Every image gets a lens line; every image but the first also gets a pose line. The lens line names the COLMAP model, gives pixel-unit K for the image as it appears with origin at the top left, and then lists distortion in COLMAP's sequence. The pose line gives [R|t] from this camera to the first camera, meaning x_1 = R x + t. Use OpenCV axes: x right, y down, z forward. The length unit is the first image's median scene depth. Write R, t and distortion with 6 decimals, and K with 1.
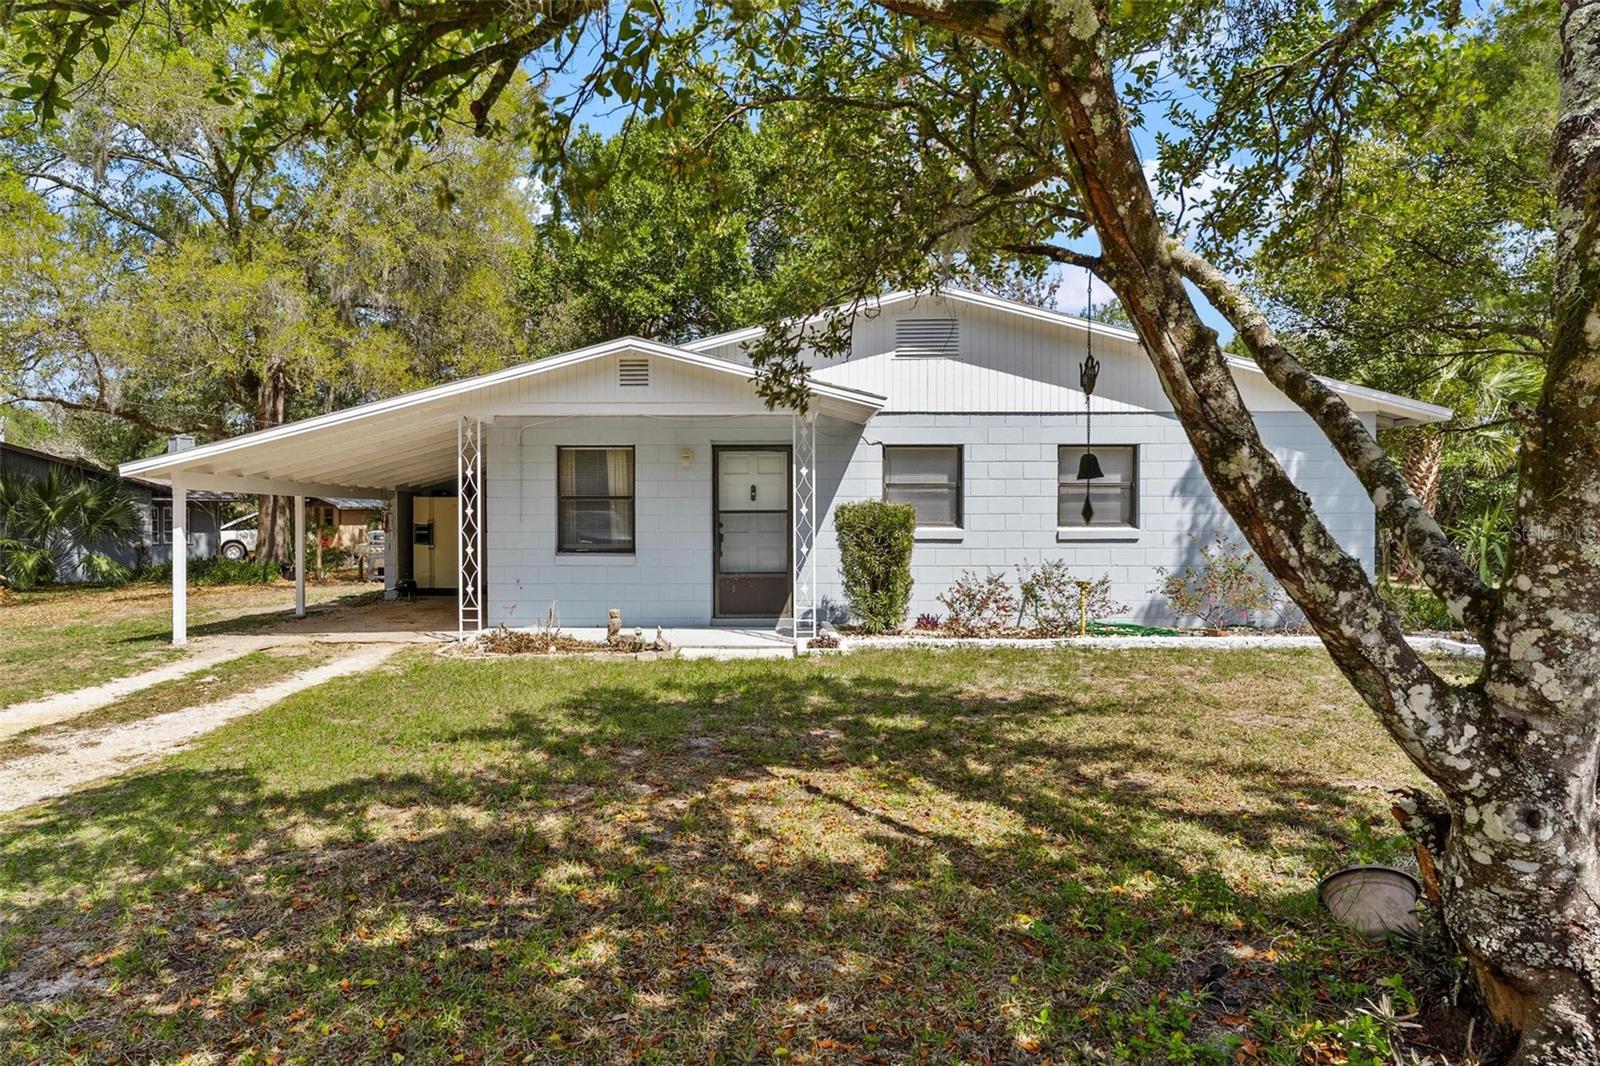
lens RADIAL K [[956.4, 0, 740.2], [0, 956.4, 536.3], [0, 0, 1]] dist [-0.008076, -0.000840]
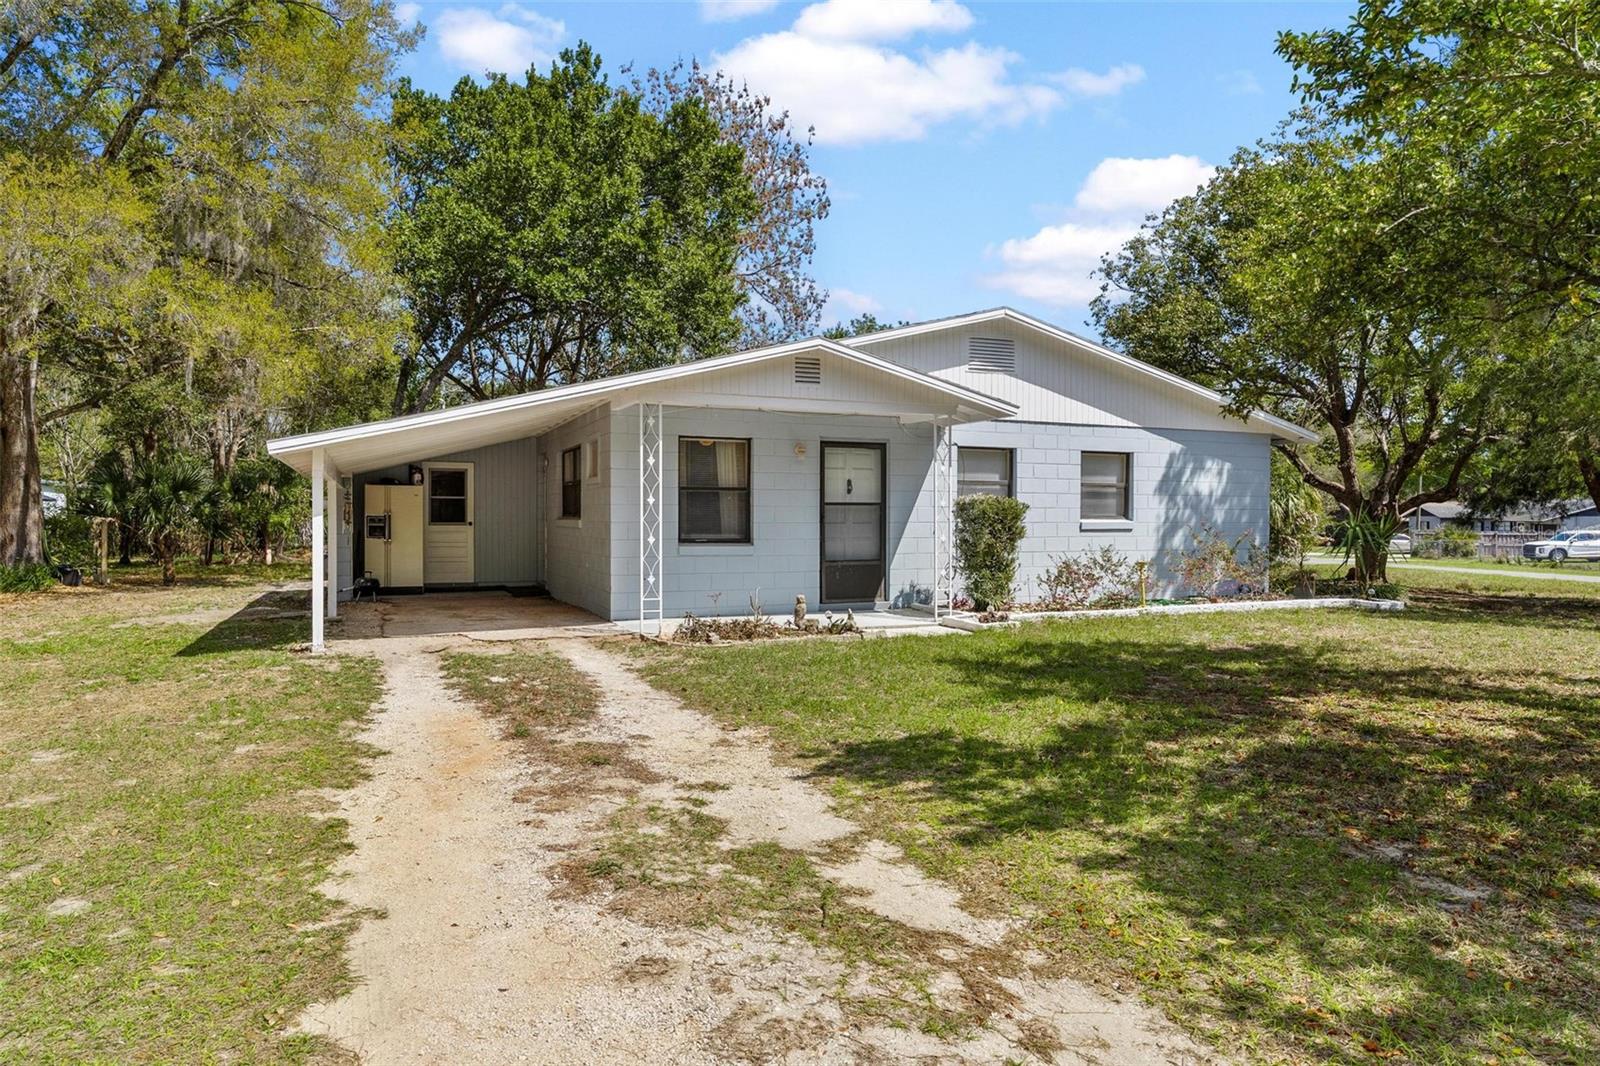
lens RADIAL K [[966.4, 0, 785.7], [0, 966.4, 537.9], [0, 0, 1]] dist [-0.002914, -0.000166]
pose [[0.914032, -0.003861, 0.405623, -0.502547], [0.002770, 0.999991, 0.003276, 0.008883], [-0.405632, -0.001871, 0.914034, 0.032049]]
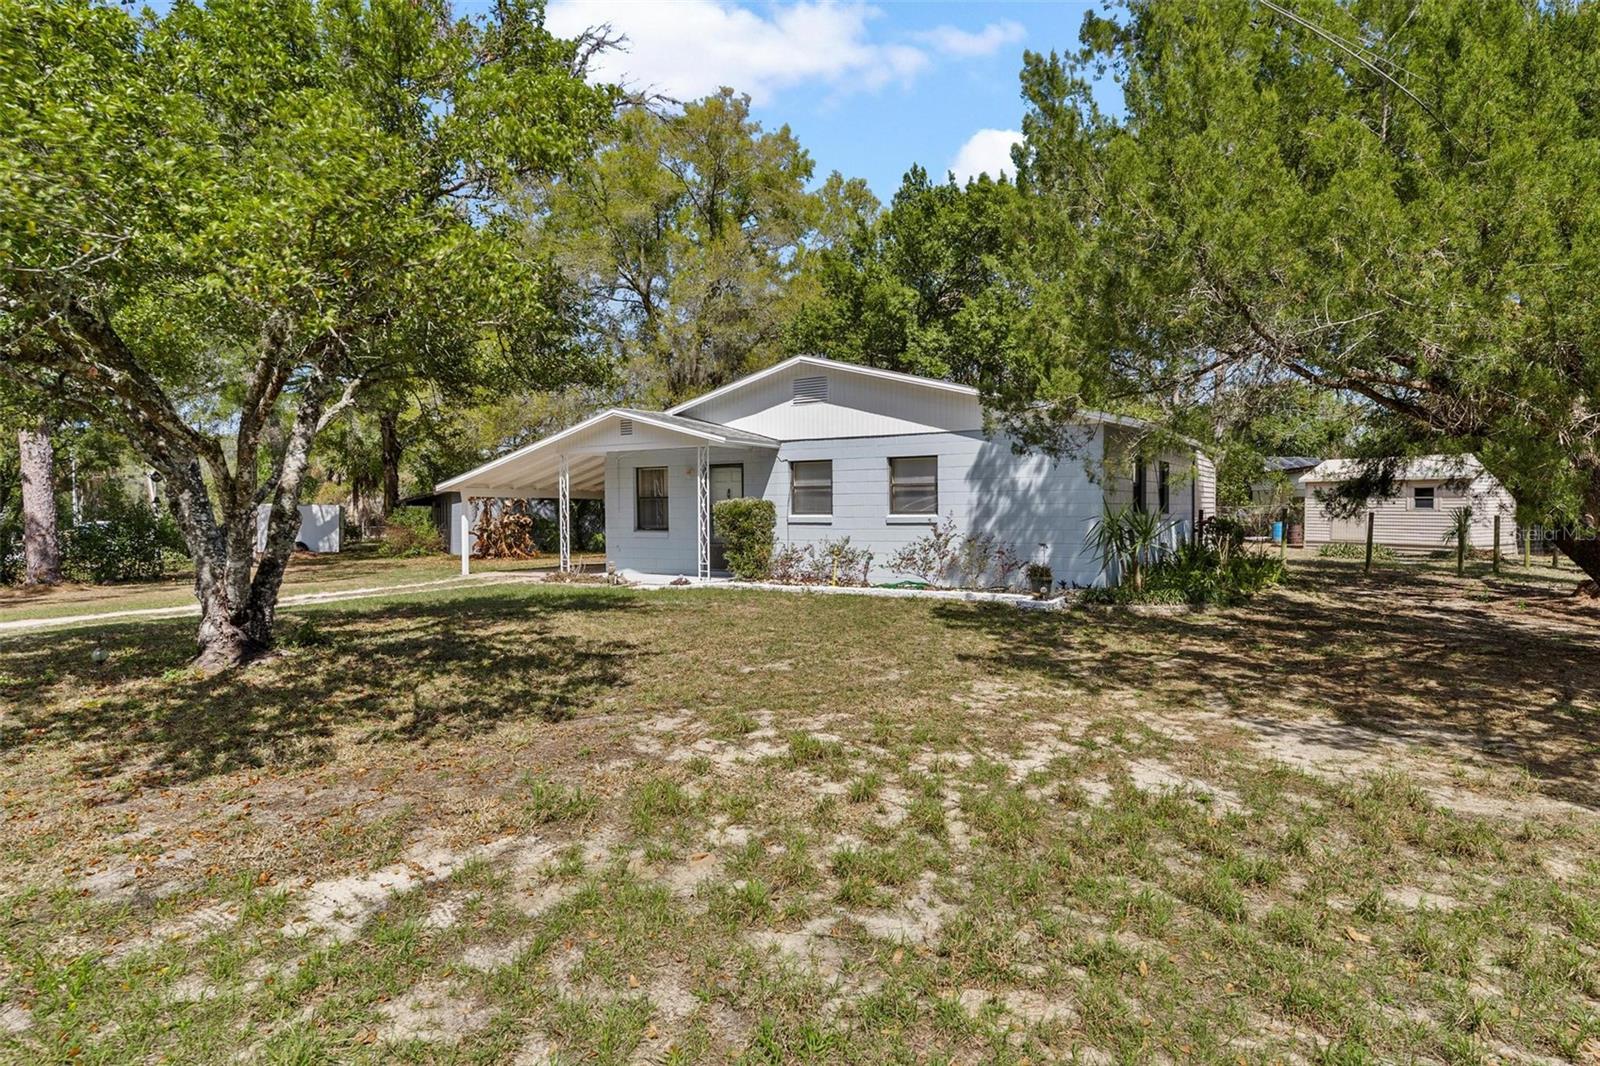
lens RADIAL K [[835.0, 0, 862.1], [0, 835.0, 544.8], [0, 0, 1]] dist [0.002643, 0.000391]
pose [[0.878211, 0.011074, -0.478145, 0.899704], [0.002134, 0.999631, 0.027070, 0.003365], [0.478269, -0.024794, 0.877863, -0.134807]]
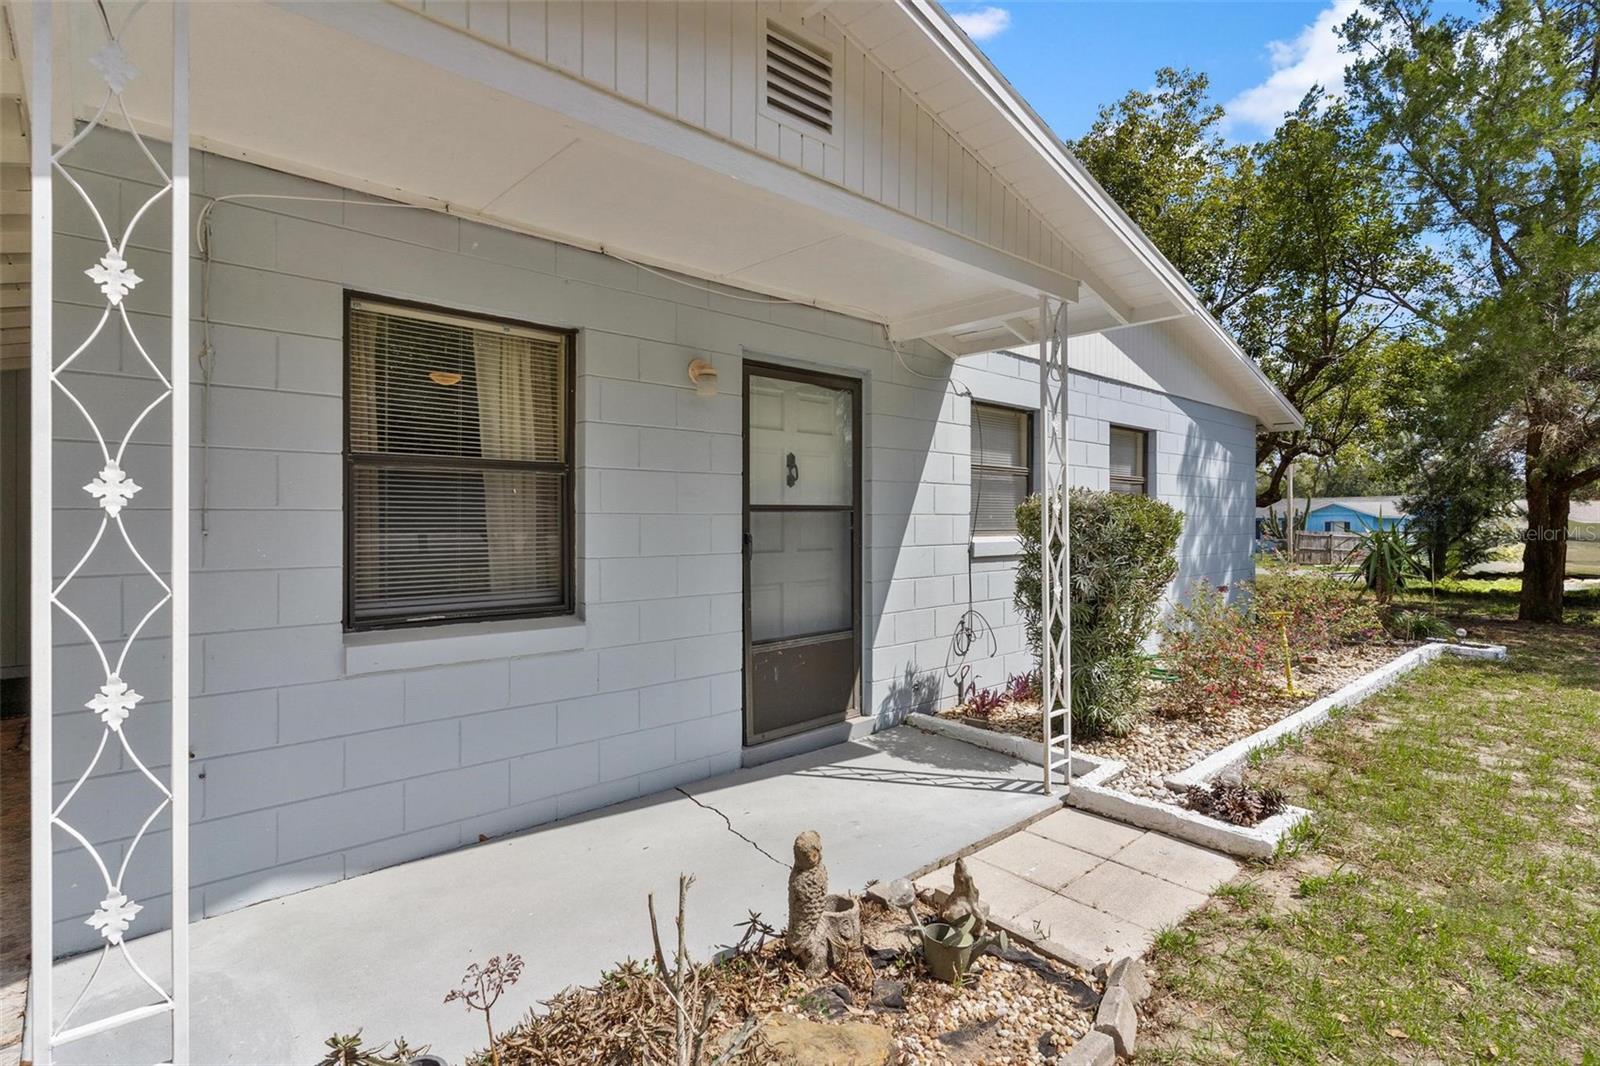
lens RADIAL K [[779.8, 0, 797.0], [0, 779.8, 520.7], [0, 0, 1]] dist [0.002642, -0.000198]
pose [[0.727664, -0.000250, 0.685934, -0.260966], [0.008245, 0.999931, -0.008381, -0.016239], [-0.685884, 0.011754, 0.727616, 0.719866]]
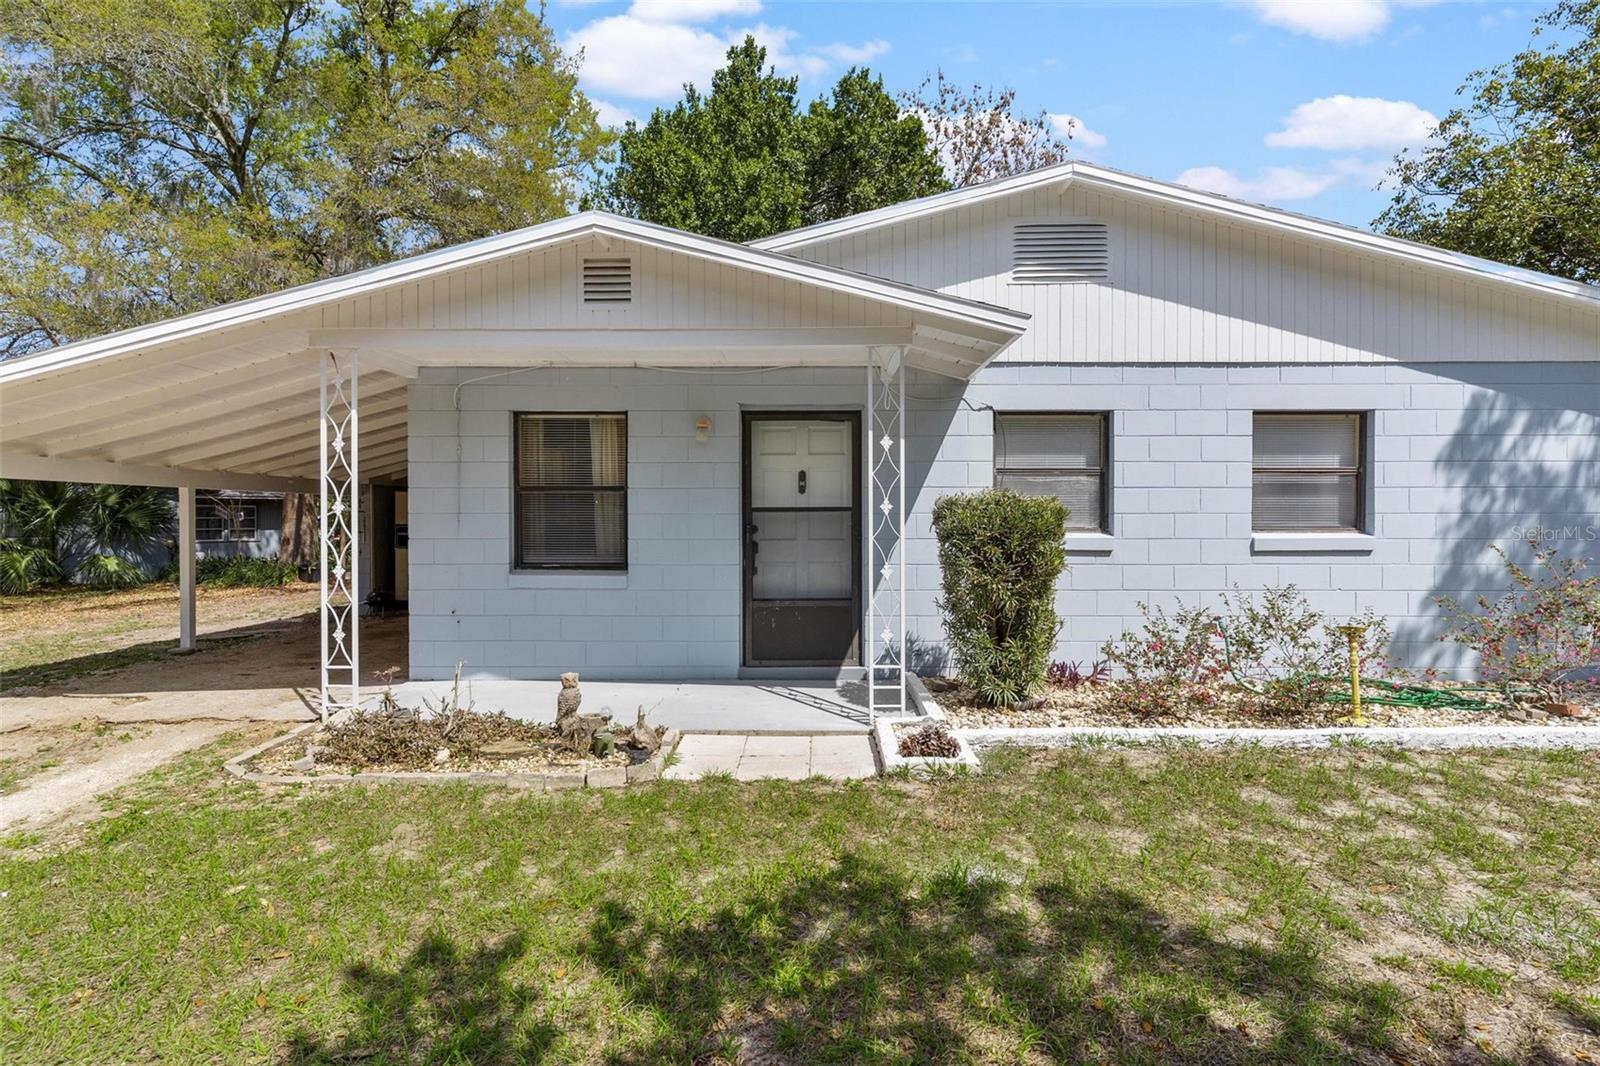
lens RADIAL K [[779.8, 0, 796.7], [0, 779.8, 524.8], [0, 0, 1]] dist [0.002642, -0.000198]
pose [[0.999947, 0.001033, 0.010207, 0.004063], [-0.000960, 0.999974, -0.007158, -0.010692], [-0.010214, 0.007147, 0.999922, 0.447621]]
